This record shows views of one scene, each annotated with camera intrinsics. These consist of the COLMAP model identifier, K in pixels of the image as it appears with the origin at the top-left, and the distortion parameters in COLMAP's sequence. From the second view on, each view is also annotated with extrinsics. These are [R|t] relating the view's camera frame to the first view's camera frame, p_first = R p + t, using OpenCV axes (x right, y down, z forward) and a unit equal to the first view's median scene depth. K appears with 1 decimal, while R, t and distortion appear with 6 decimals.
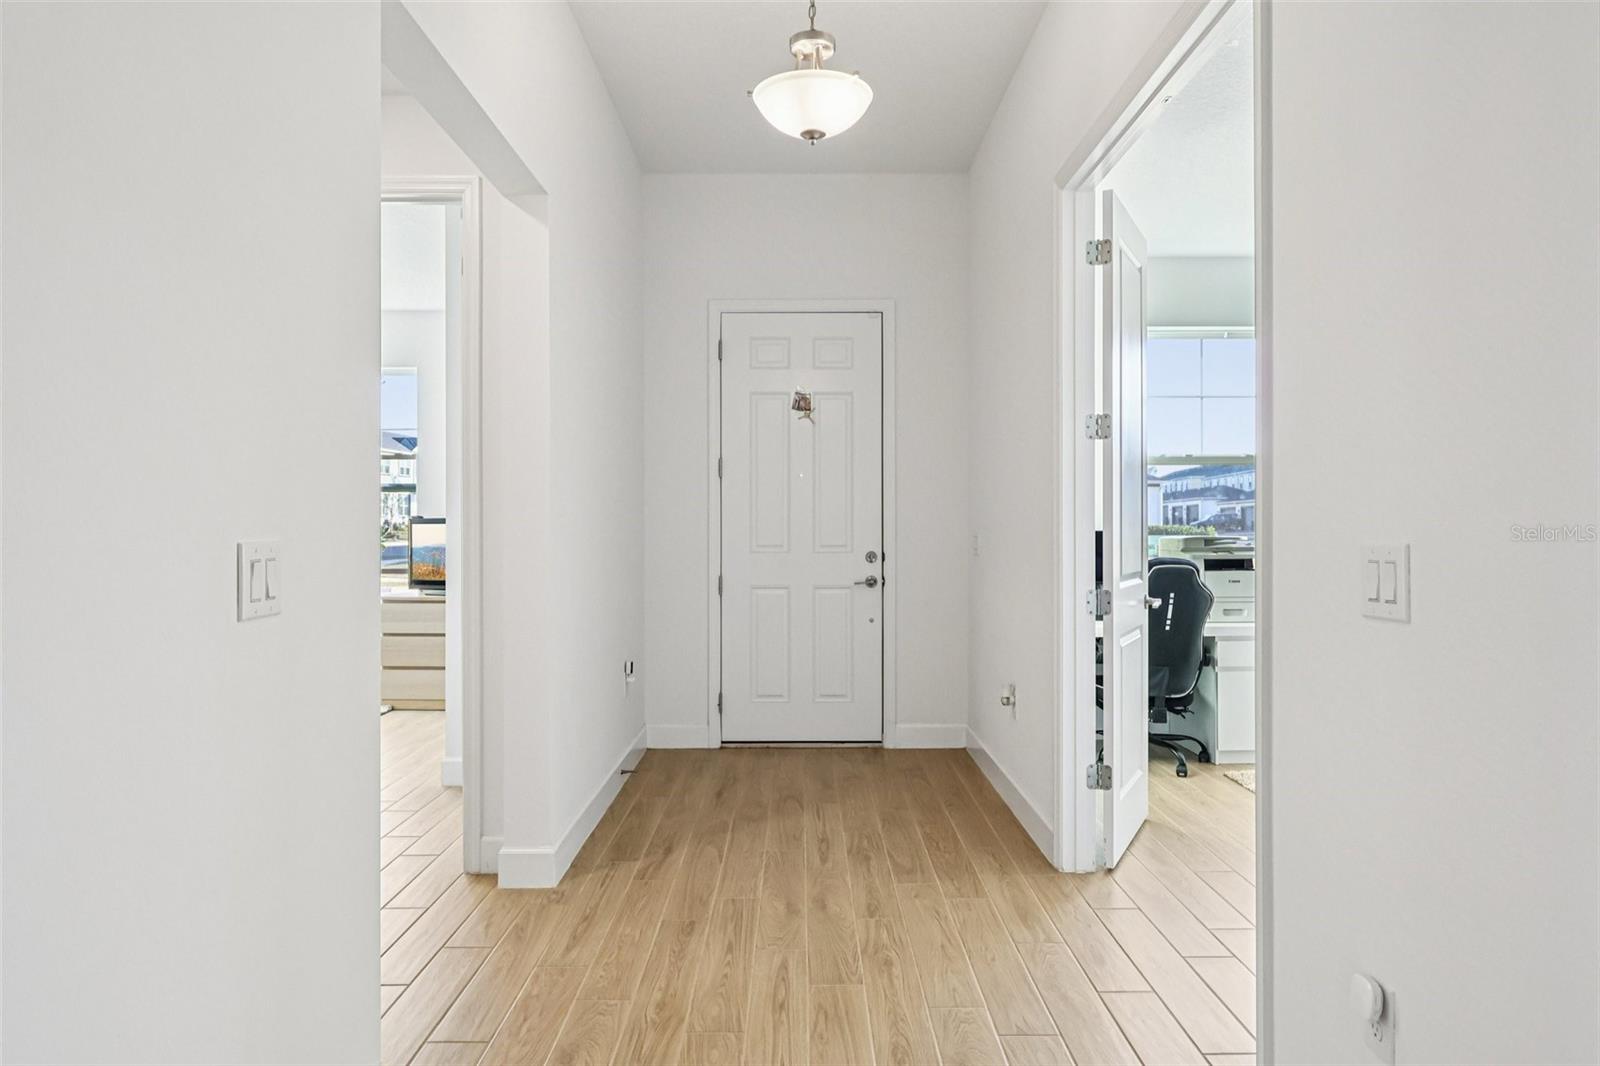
lens RADIAL K [[1001.8, 0, 798.8], [0, 1001.8, 530.6], [0, 0, 1]] dist [-0.010160, -0.000888]
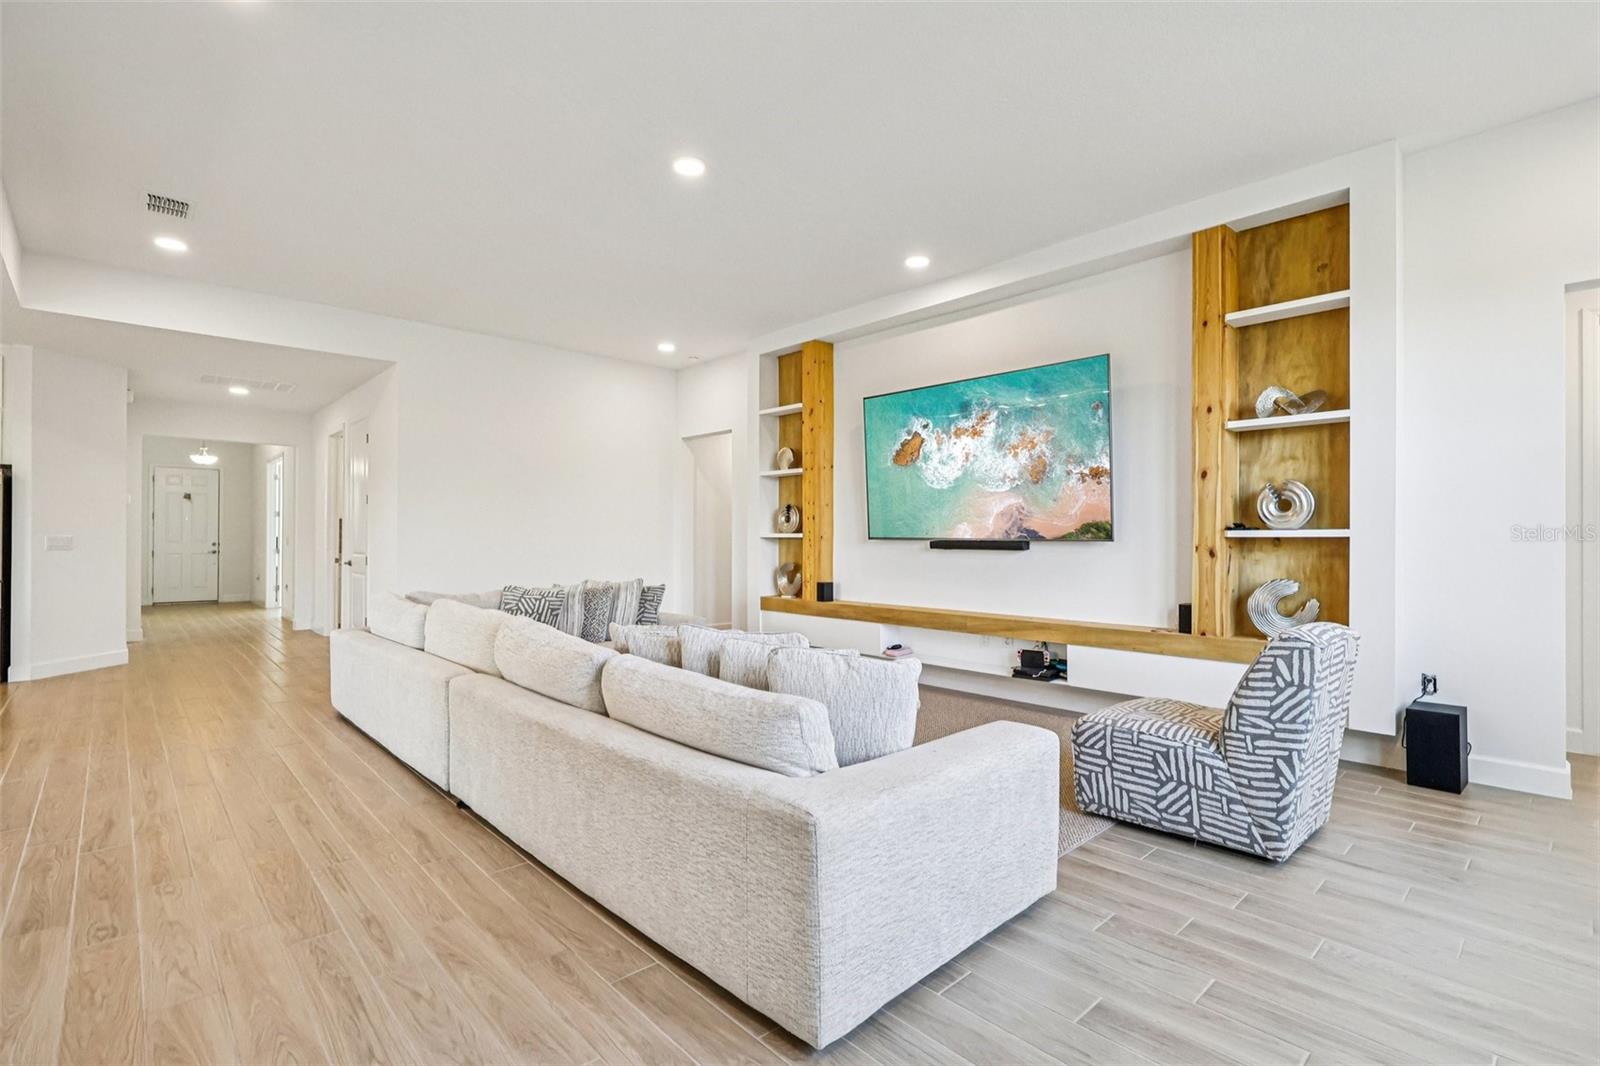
lens RADIAL K [[747.4, 0, 805.2], [0, 747.4, 535.4], [0, 0, 1]] dist [-0.005986, 0.002154]
pose [[0.727830, 0.004304, 0.685744, -0.193632], [-0.001476, 0.999988, -0.004710, 0.005787], [-0.685756, 0.002416, 0.727827, -2.113499]]
